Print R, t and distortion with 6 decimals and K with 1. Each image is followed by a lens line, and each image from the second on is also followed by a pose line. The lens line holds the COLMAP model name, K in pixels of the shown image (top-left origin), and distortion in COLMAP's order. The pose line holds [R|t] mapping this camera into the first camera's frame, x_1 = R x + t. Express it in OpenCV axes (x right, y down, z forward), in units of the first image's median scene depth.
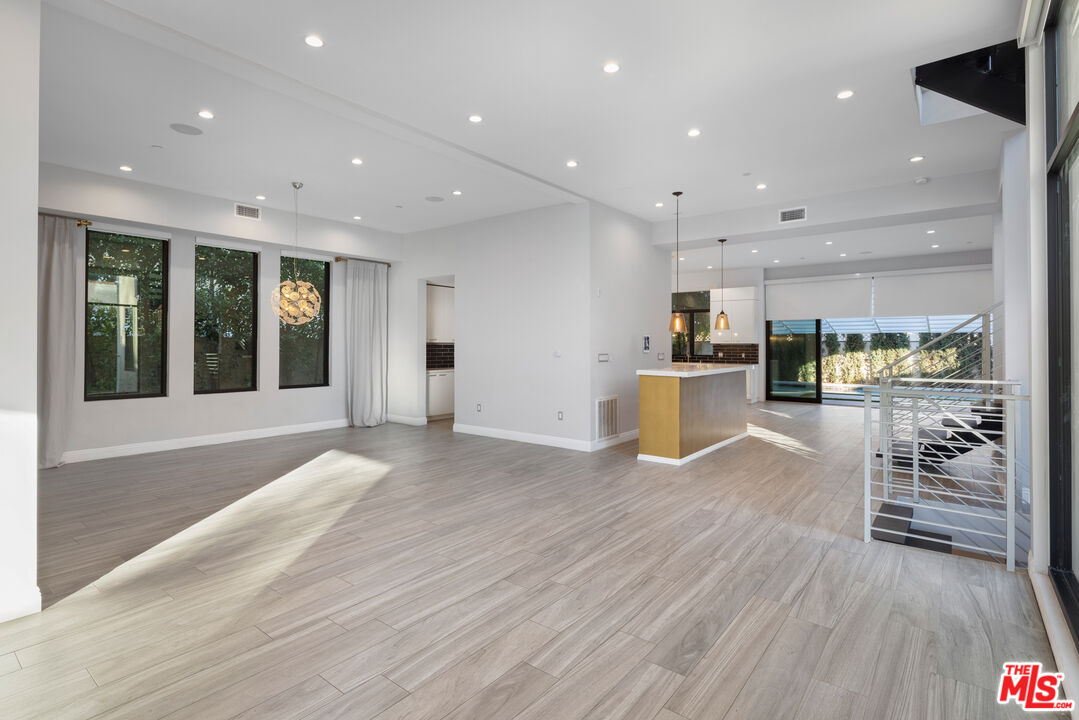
lens RADIAL K [[527.6, 0, 538.9], [0, 527.6, 339.4], [0, 0, 1]] dist [0.003595, 0.000155]
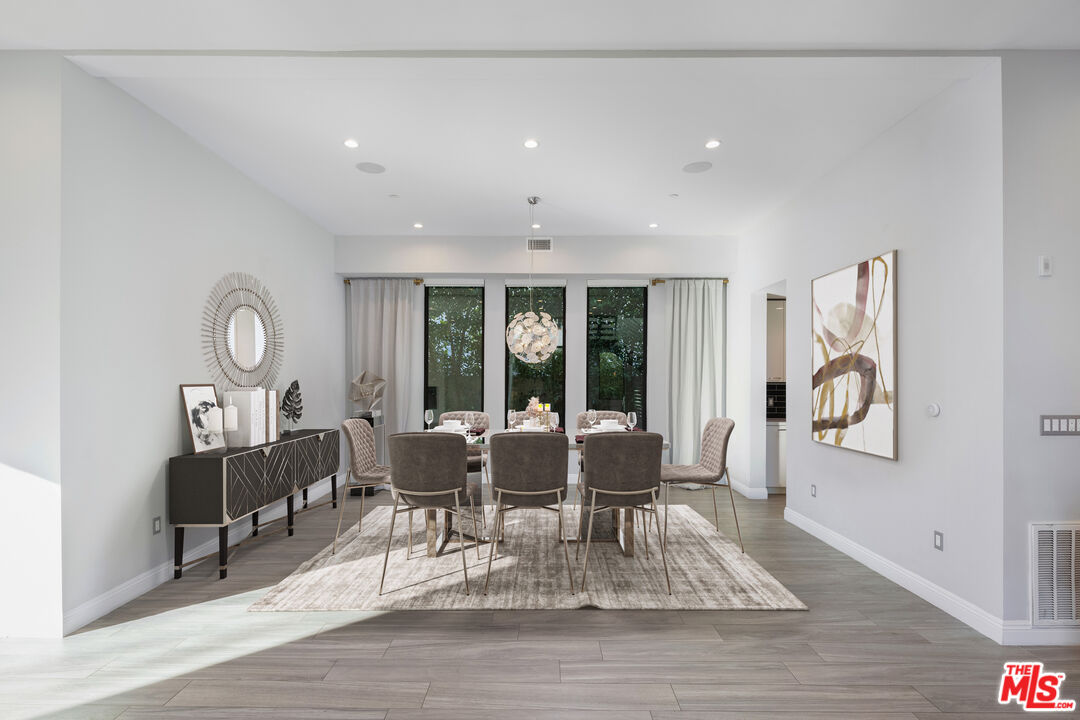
lens RADIAL K [[523.5, 0, 540.0], [0, 523.5, 374.9], [0, 0, 1]] dist [0.000487, -0.000372]
pose [[0.613274, -0.004995, -0.789854, 0.195319], [0.006507, 0.999978, -0.001271, -0.006313], [0.789843, -0.004360, 0.613293, 0.429110]]
